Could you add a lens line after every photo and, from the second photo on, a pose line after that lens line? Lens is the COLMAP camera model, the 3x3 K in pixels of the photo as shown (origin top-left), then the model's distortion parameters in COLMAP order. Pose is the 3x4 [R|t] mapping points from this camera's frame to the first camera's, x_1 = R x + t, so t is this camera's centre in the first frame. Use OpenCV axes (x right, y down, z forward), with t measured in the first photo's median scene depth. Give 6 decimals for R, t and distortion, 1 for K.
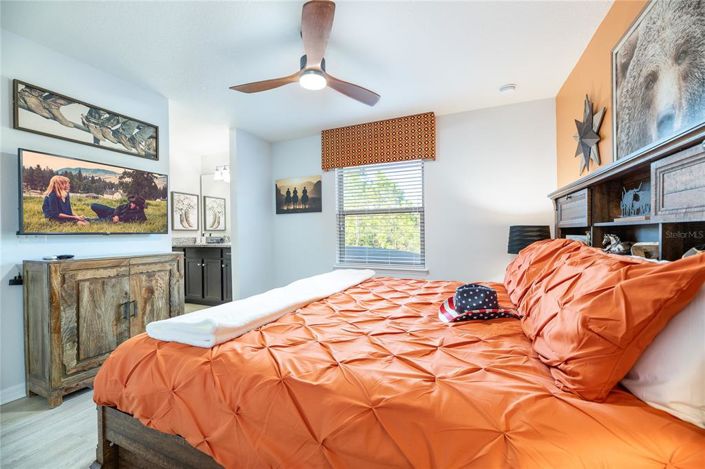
lens RADIAL K [[283.4, 0, 352.5], [0, 283.4, 234.5], [0, 0, 1]] dist [-0.000133, -0.000022]
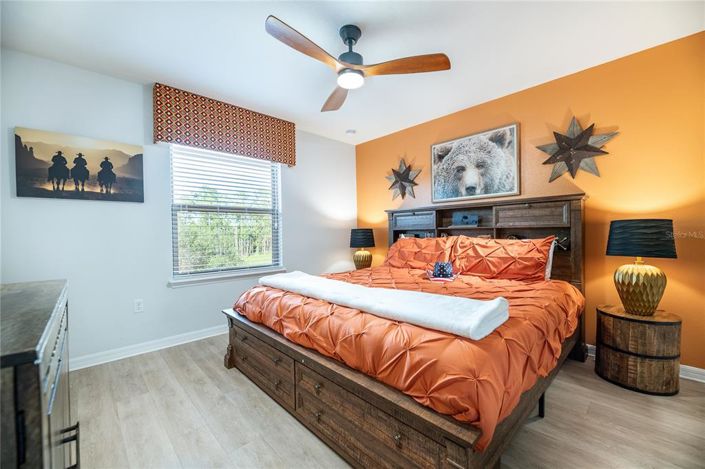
lens RADIAL K [[283.4, 0, 352.5], [0, 283.4, 234.5], [0, 0, 1]] dist [-0.000133, -0.000022]
pose [[0.398537, -0.000741, 0.917152, -0.514704], [0.014208, 0.999885, -0.005366, 0.003964], [-0.917042, 0.015170, 0.398502, 0.299469]]
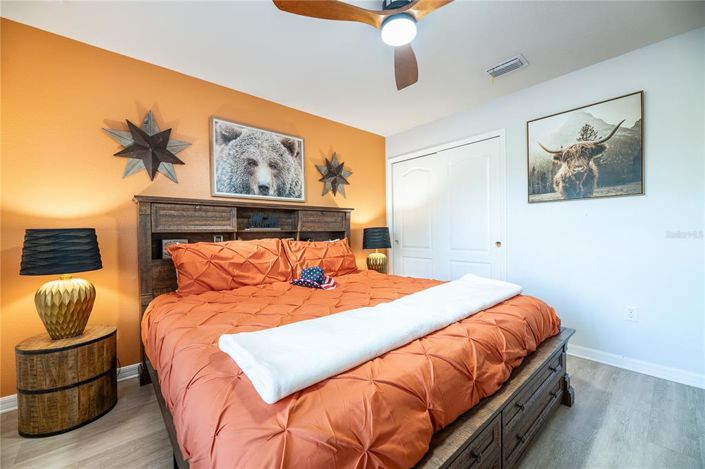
lens RADIAL K [[363.0, 0, 352.5], [0, 363.0, 234.5], [0, 0, 1]] dist [0.000259, 0.000221]
pose [[-0.945786, 0.027525, 0.323622, -0.164529], [0.029477, 0.999565, 0.001133, 0.000170], [-0.323450, 0.010611, -0.946186, 1.104663]]
